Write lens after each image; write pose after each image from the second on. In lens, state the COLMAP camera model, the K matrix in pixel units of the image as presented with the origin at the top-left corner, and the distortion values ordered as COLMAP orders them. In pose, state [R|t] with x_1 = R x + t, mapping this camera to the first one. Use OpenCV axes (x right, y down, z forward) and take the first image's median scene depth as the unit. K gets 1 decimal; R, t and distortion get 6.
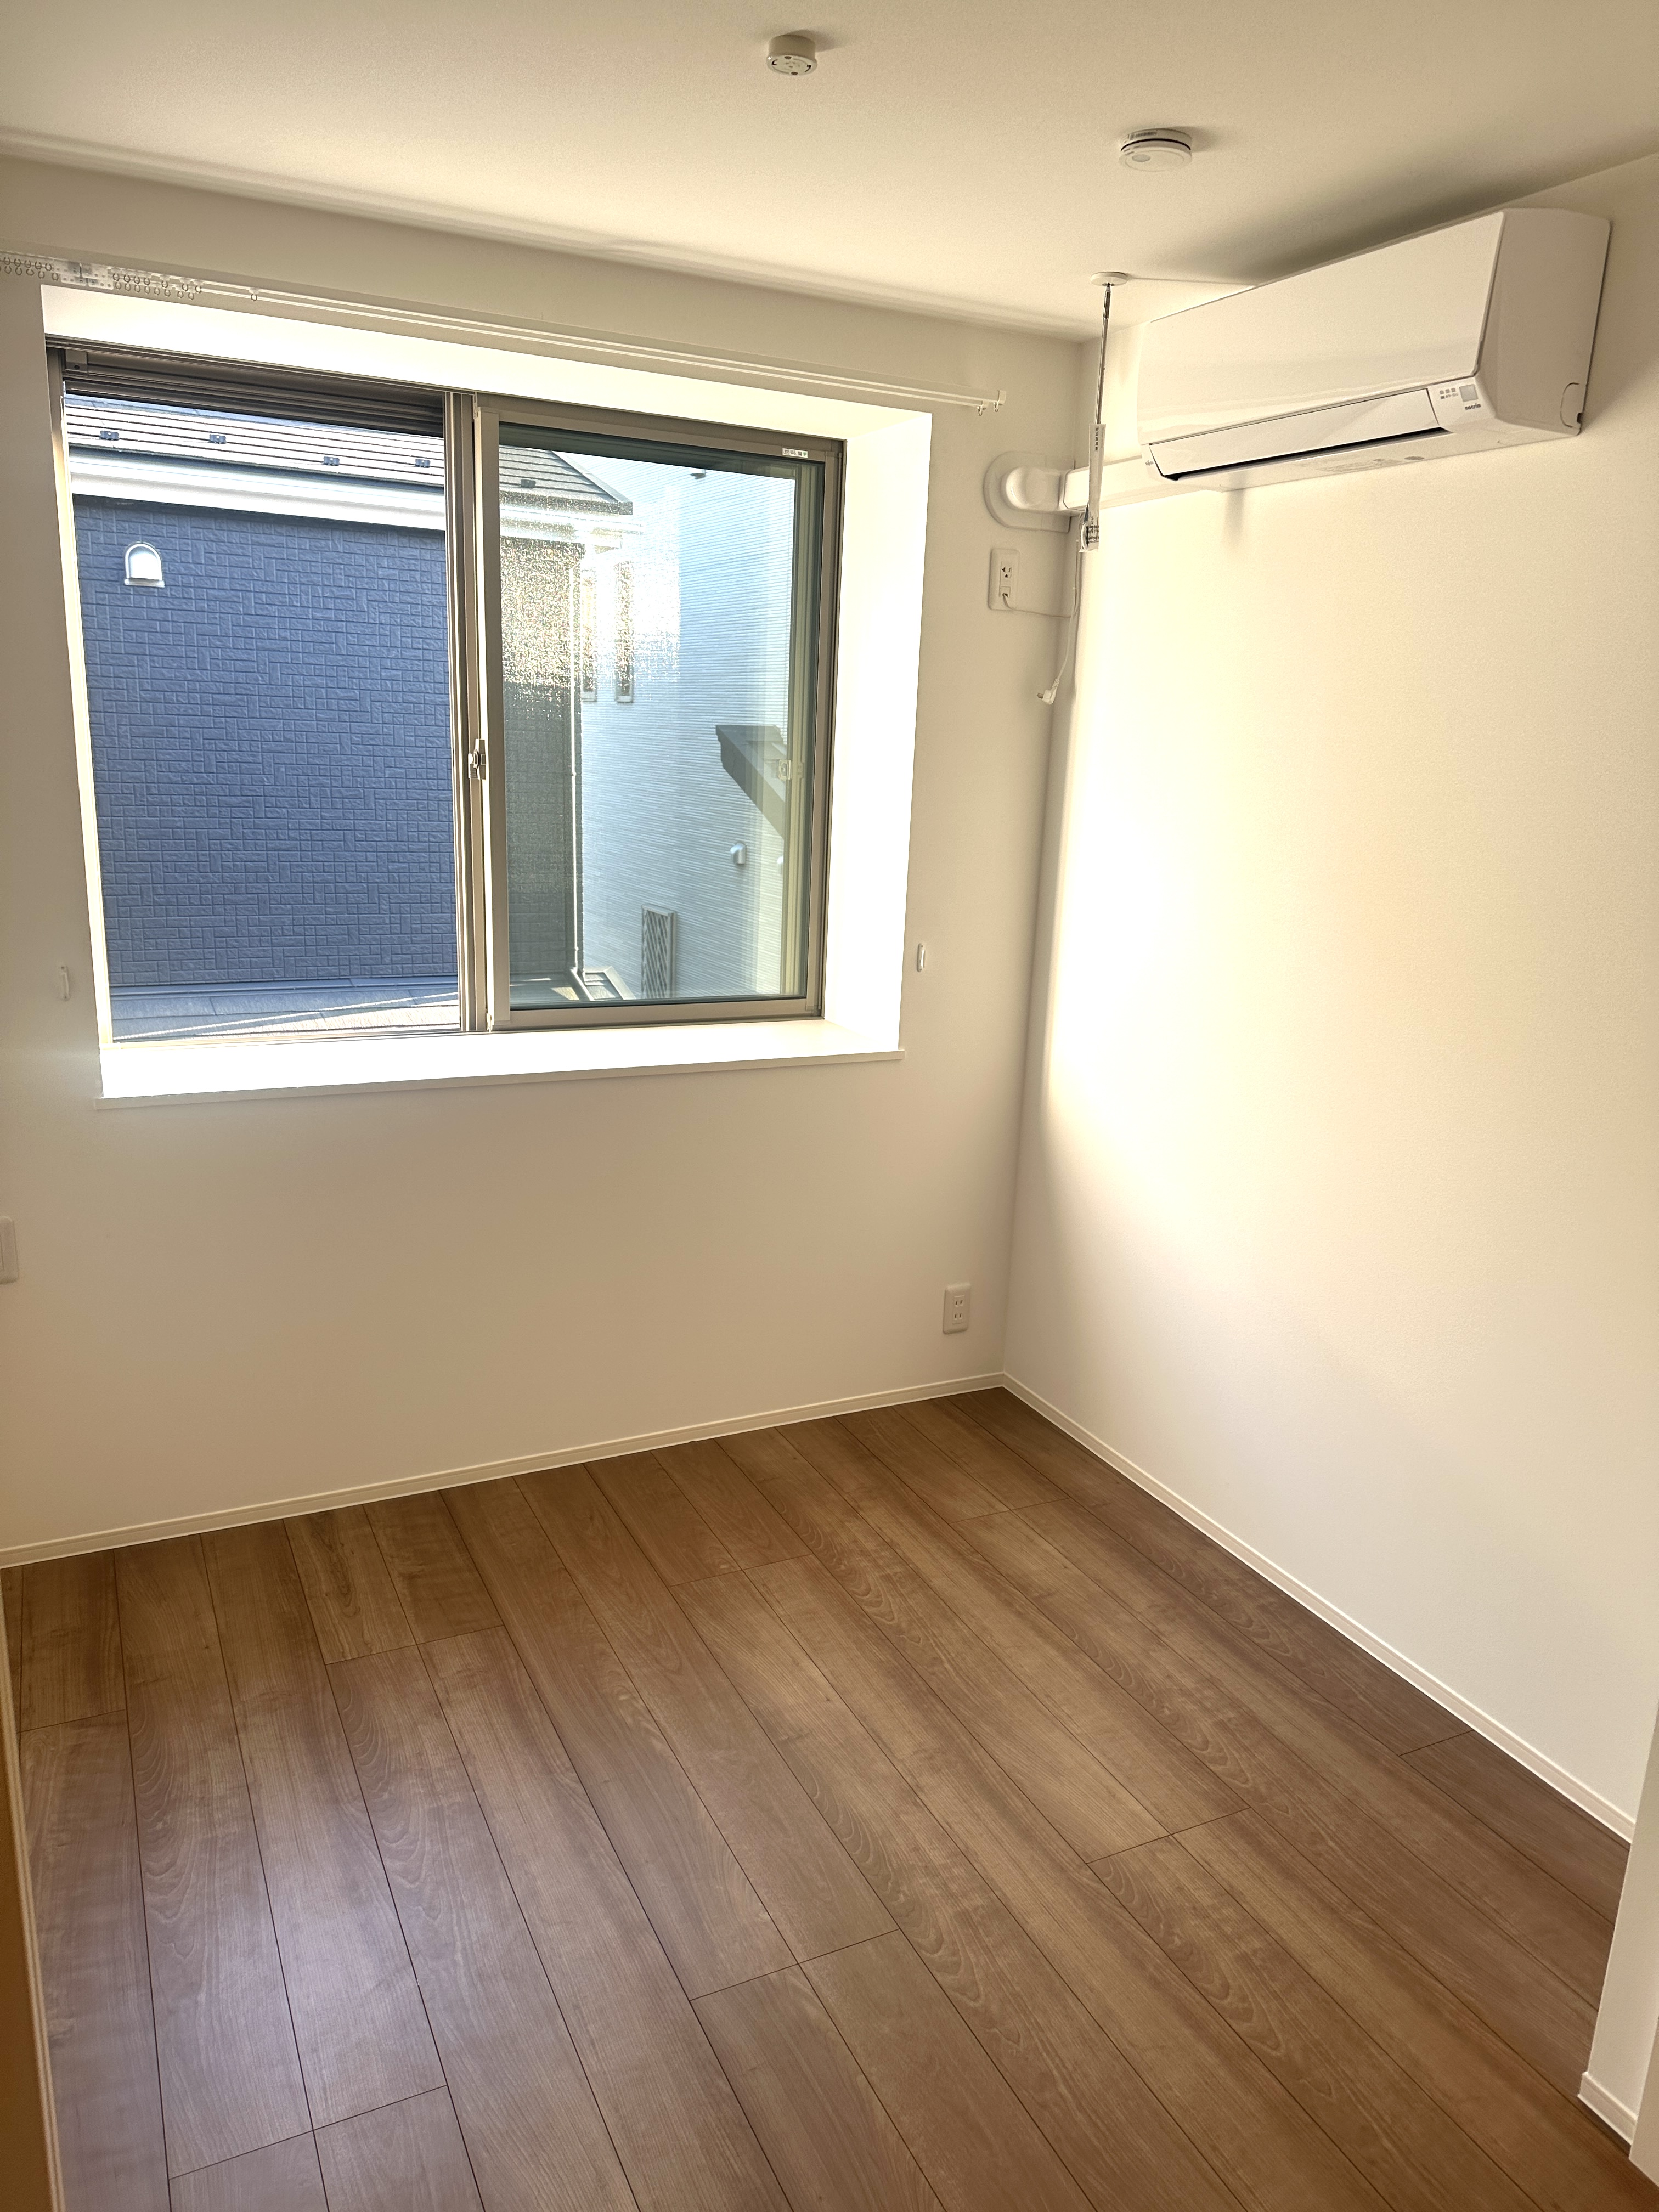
lens RADIAL K [[1556.7, 0, 818.6], [0, 1556.7, 1118.9], [0, 0, 1]] dist [0.011309, -0.015264]
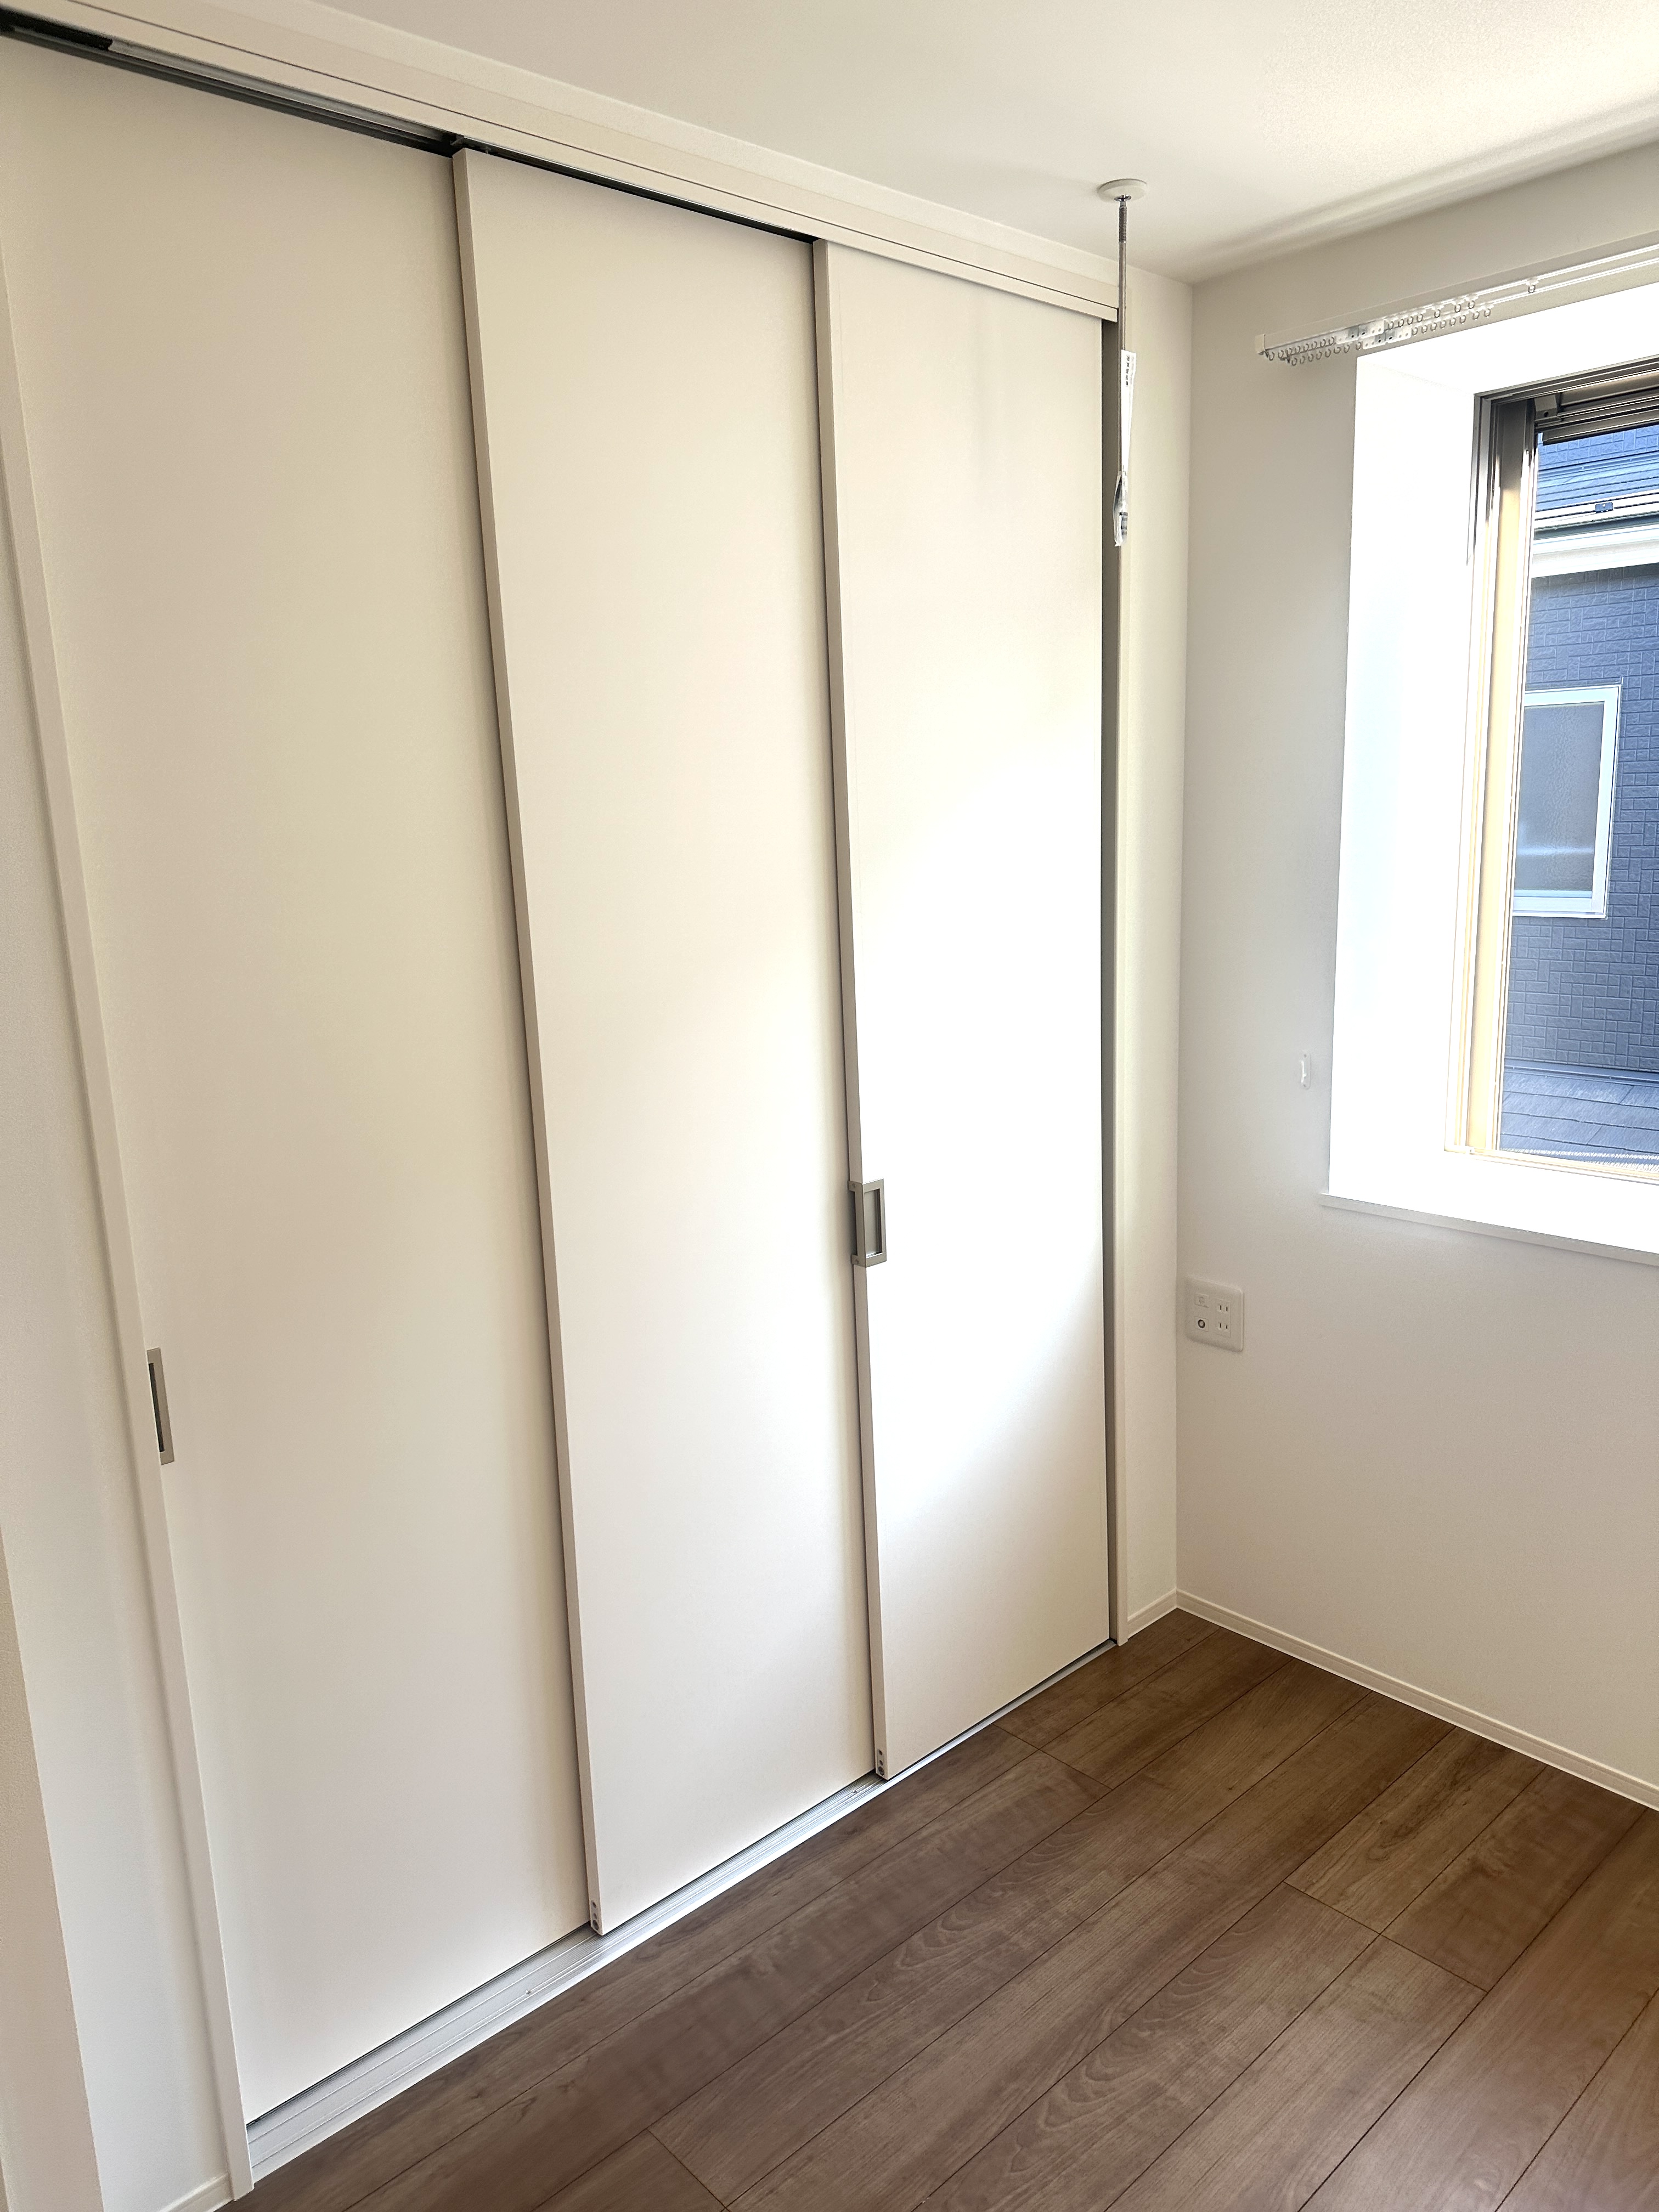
lens RADIAL K [[1556.7, 0, 846.6], [0, 1556.7, 1110.6], [0, 0, 1]] dist [0.011309, -0.015264]
pose [[0.291894, 0.144573, -0.945461, 0.344981], [-0.193007, 0.977078, 0.089820, -0.090923], [0.936774, 0.156263, 0.313107, 0.414475]]
